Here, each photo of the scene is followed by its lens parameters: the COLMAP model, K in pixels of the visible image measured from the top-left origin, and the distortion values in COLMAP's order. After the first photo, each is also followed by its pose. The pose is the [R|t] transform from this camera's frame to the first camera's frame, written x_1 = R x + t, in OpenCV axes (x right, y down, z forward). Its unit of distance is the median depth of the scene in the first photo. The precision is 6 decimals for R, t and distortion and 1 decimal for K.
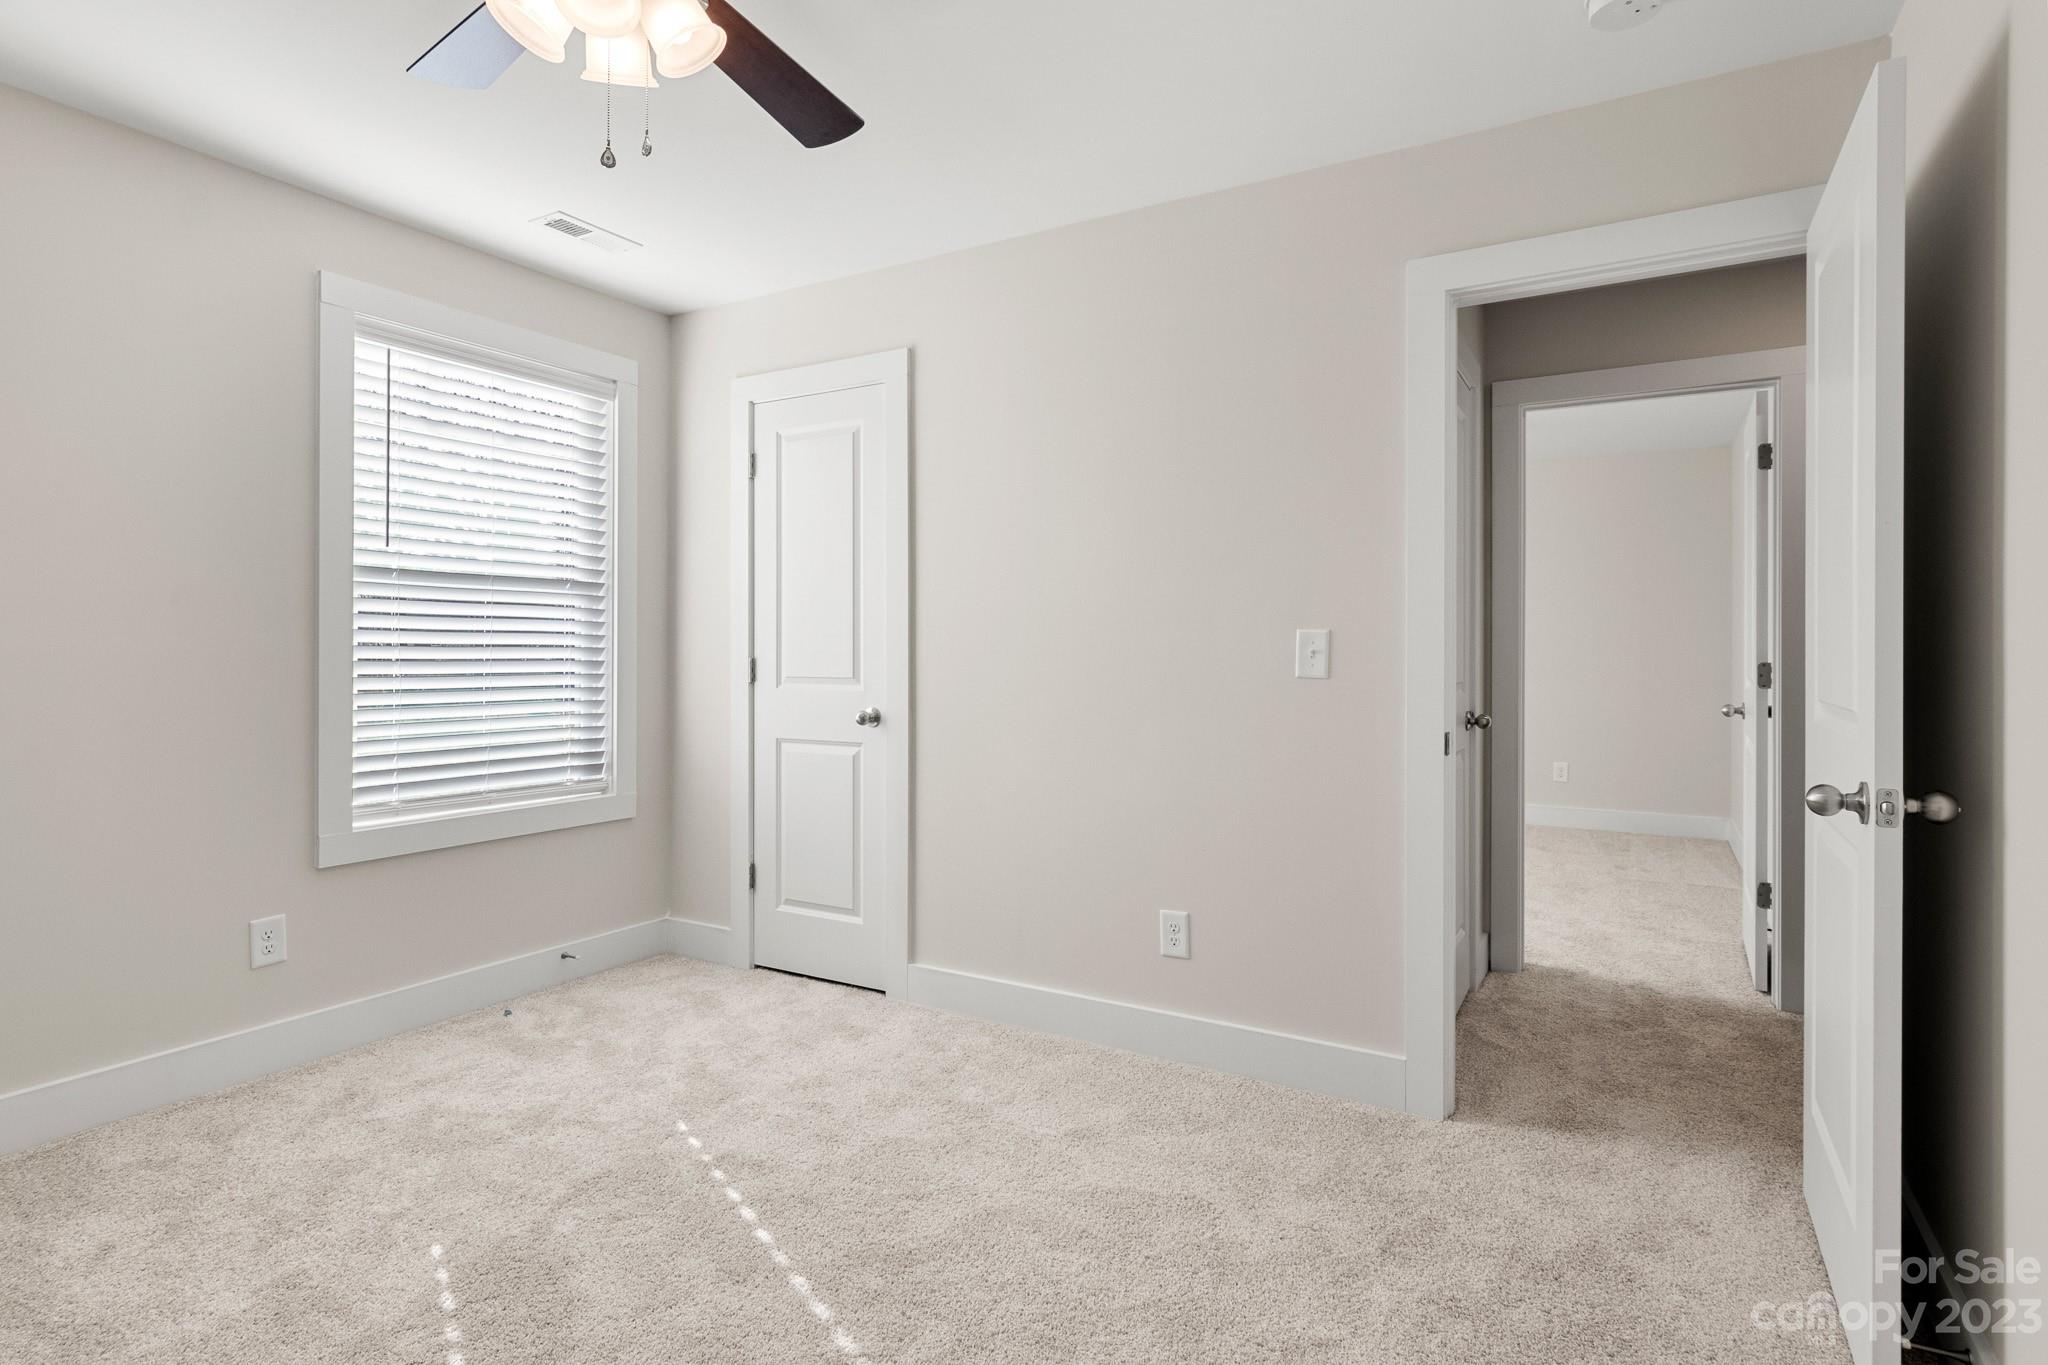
lens RADIAL K [[1043.1, 0, 1026.4], [0, 1043.1, 659.6], [0, 0, 1]] dist [-0.001309, 0.001253]
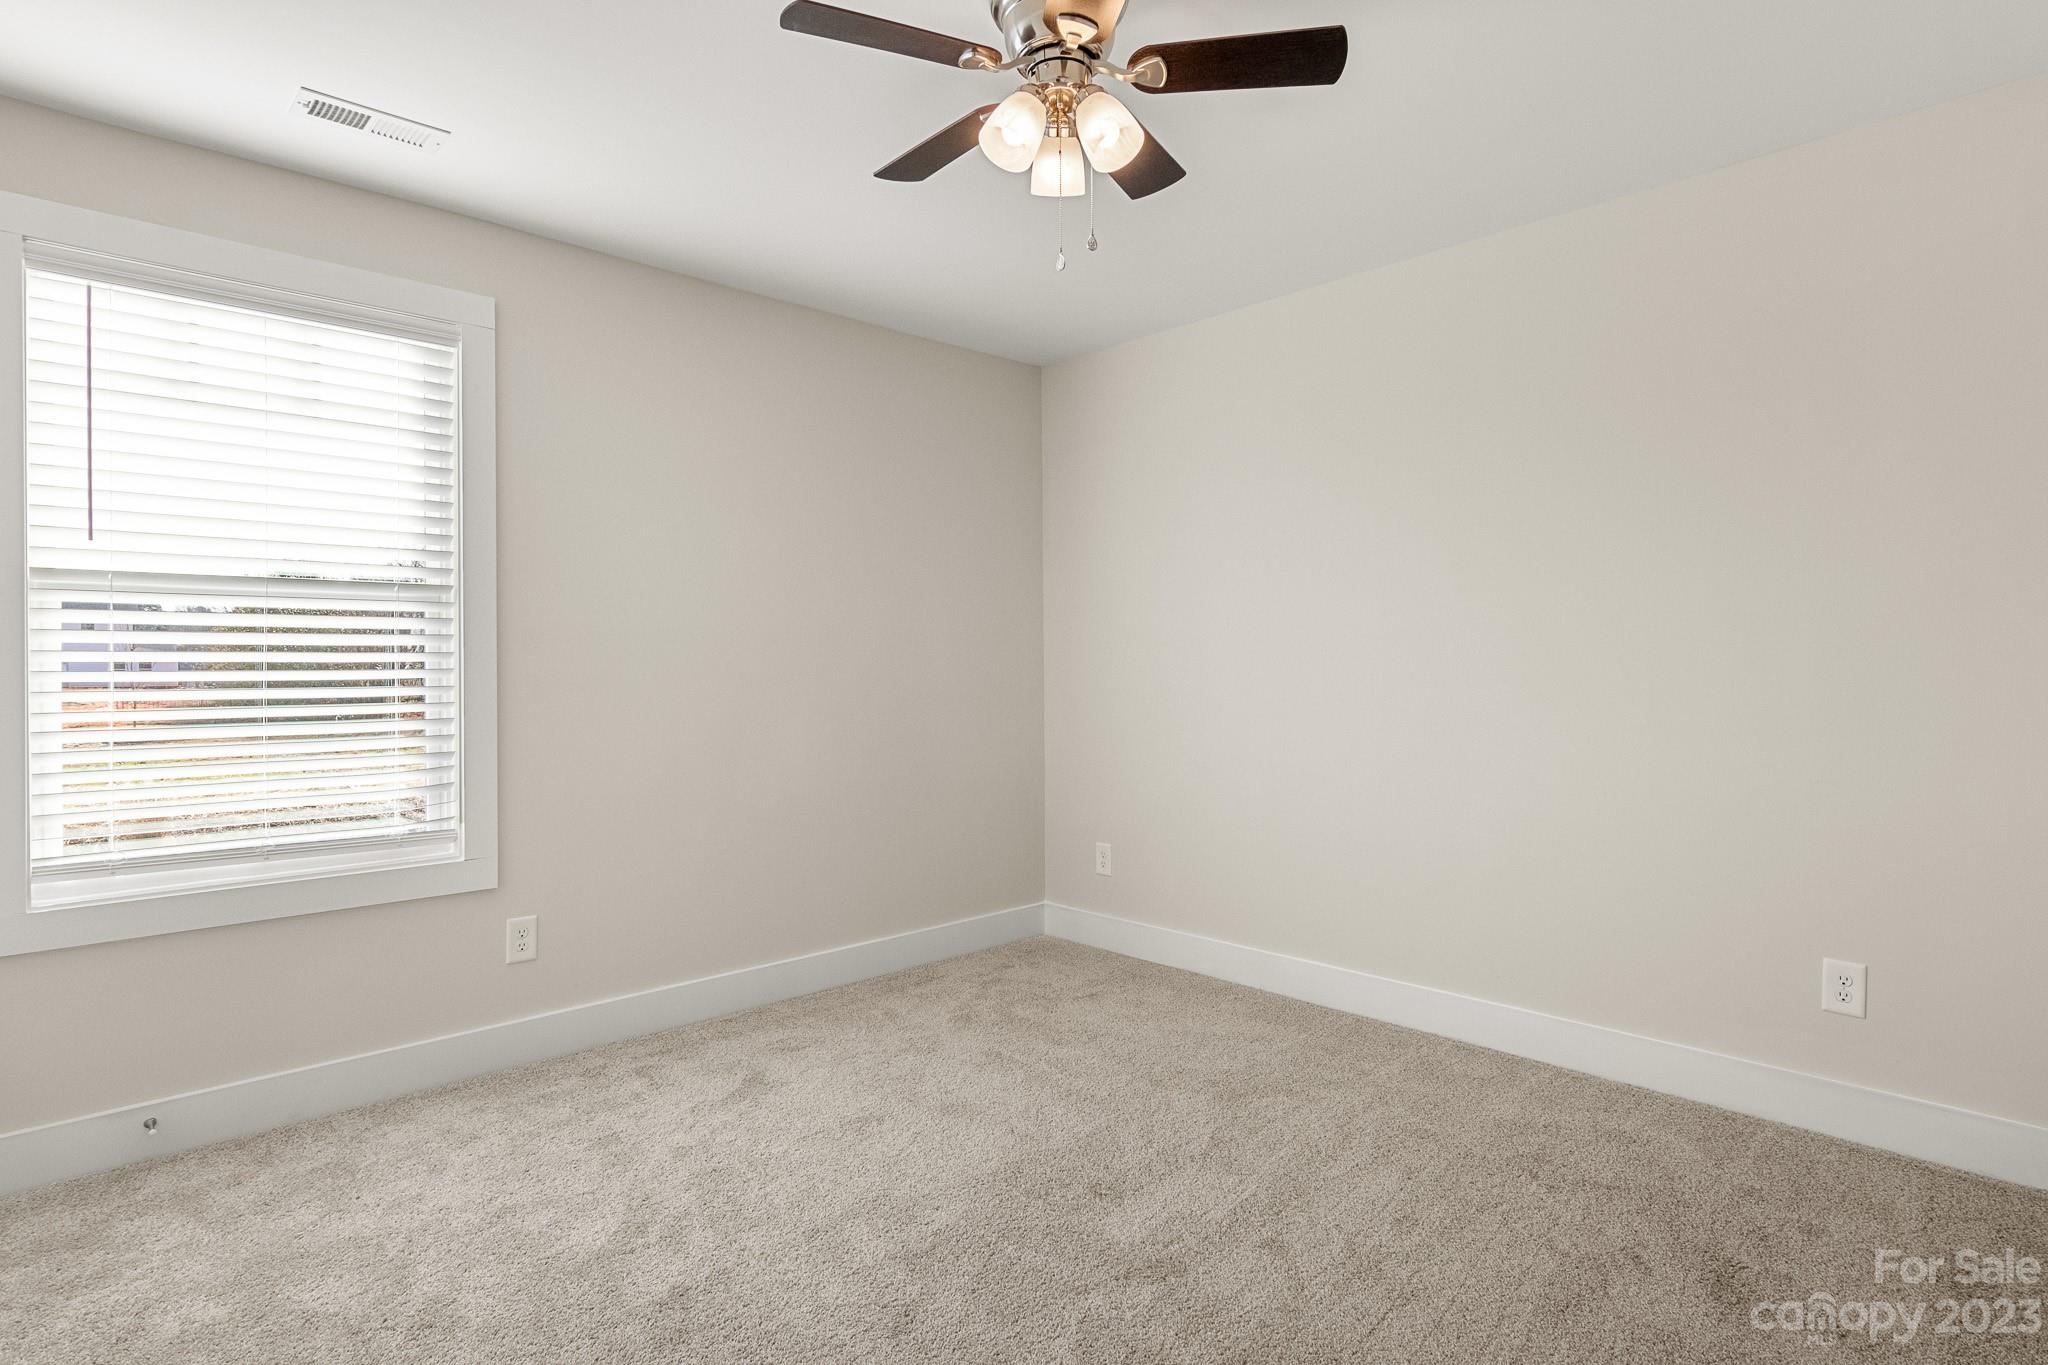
lens RADIAL K [[1043.1, 0, 1026.4], [0, 1043.1, 659.6], [0, 0, 1]] dist [-0.001309, 0.001253]
pose [[0.960297, -0.009884, -0.278804, 0.271738], [0.007766, 0.999932, -0.008698, -0.007990], [0.278871, 0.006188, 0.960309, 0.449570]]
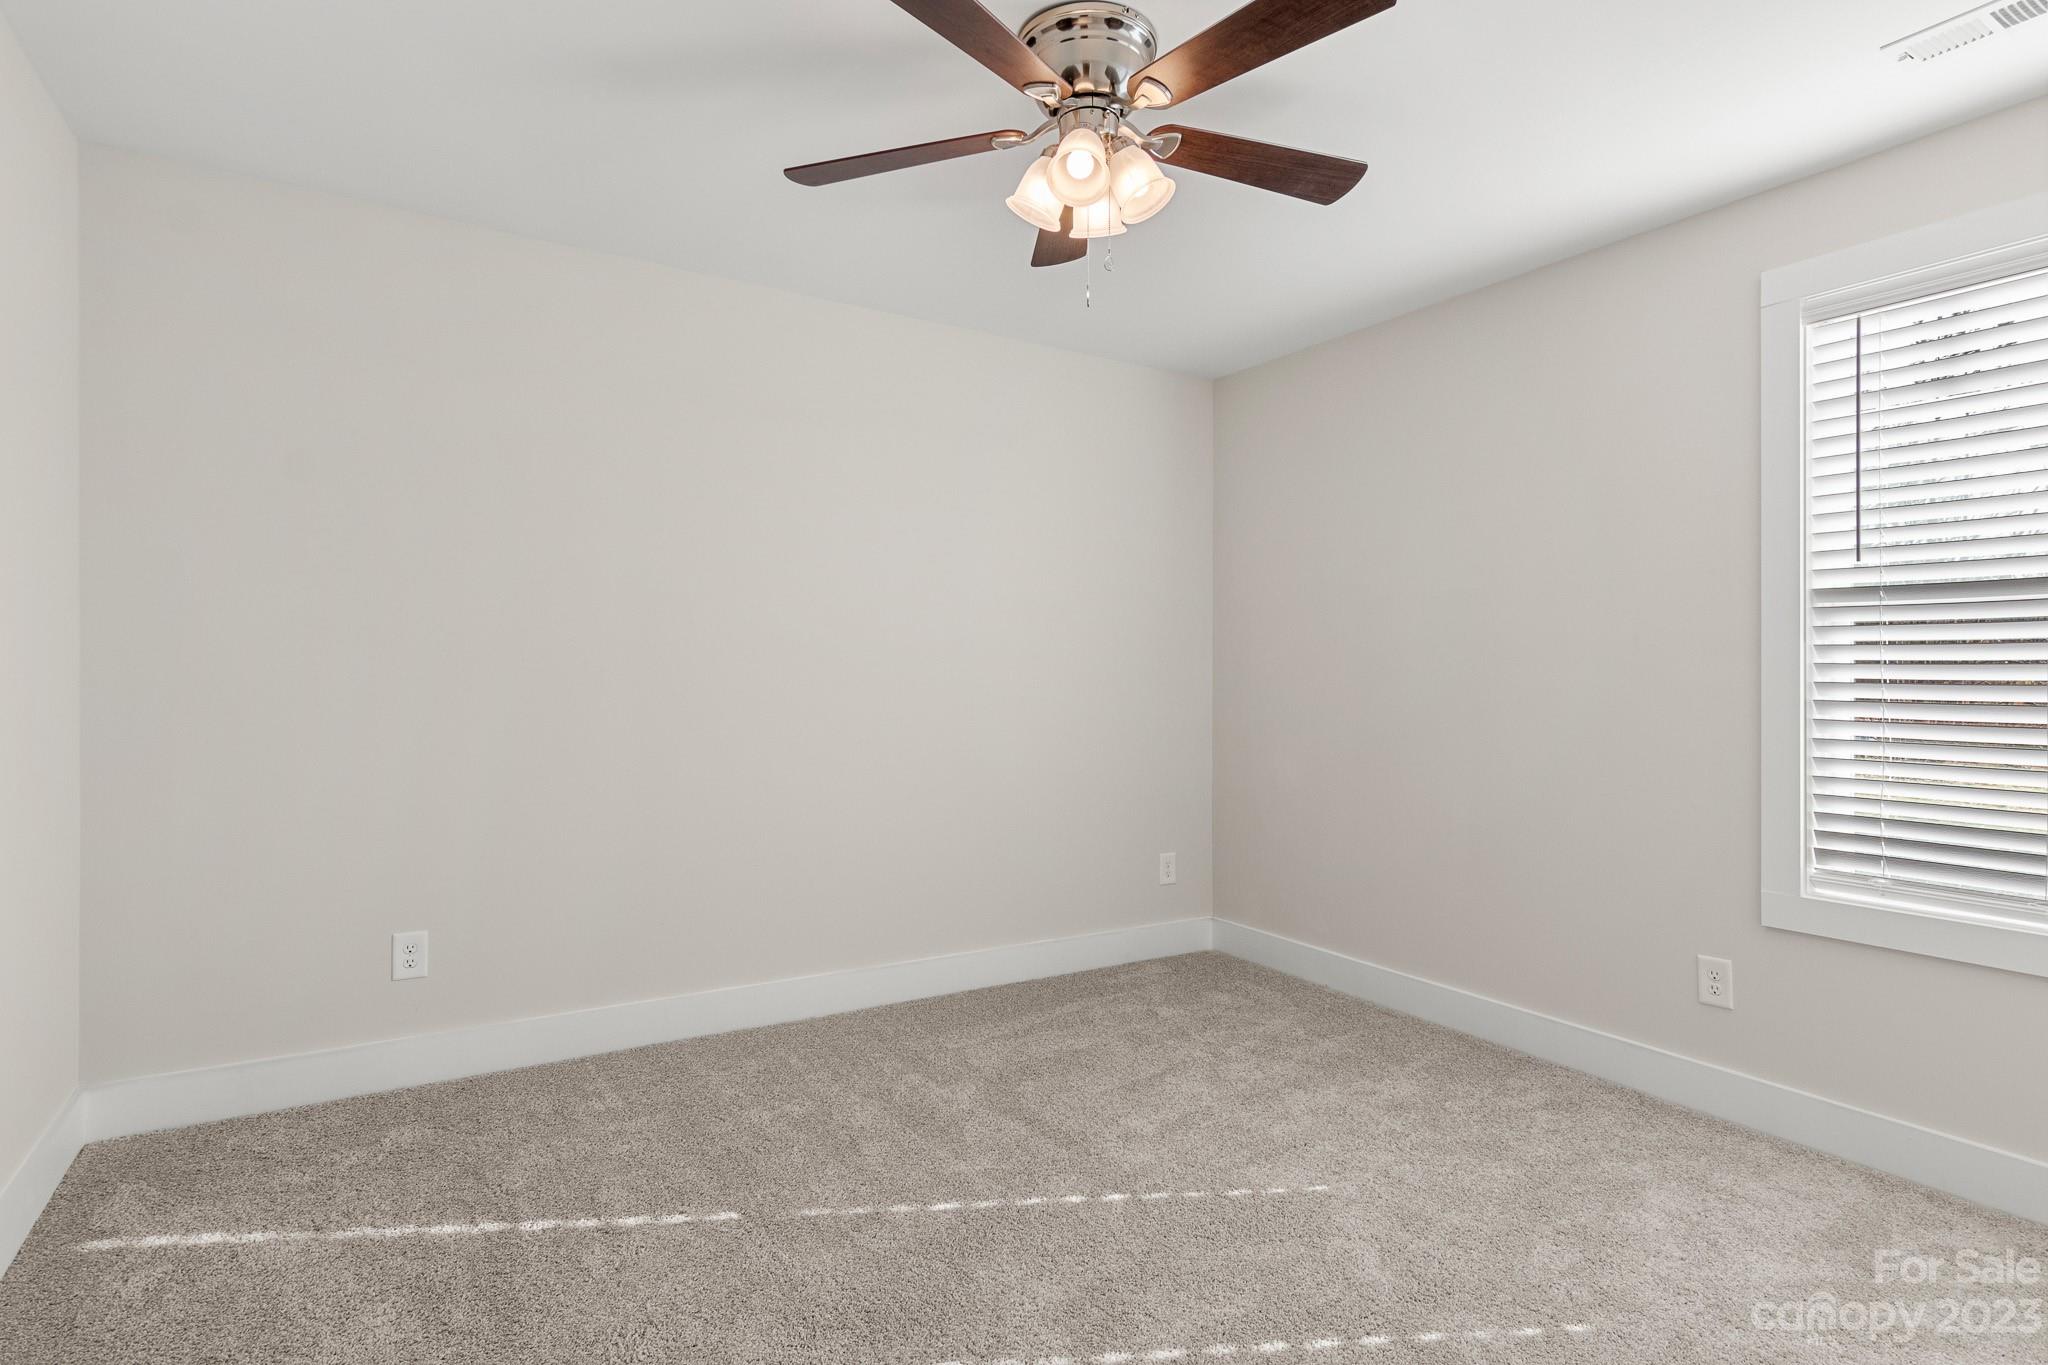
lens RADIAL K [[1059.7, 0, 1017.4], [0, 1059.7, 674.4], [0, 0, 1]] dist [0.046371, 0.000553]
pose [[-0.470288, -0.003394, -0.882507, 0.450919], [-0.008662, 0.999962, 0.000771, -0.014865], [0.882471, 0.008007, -0.470299, 0.823689]]
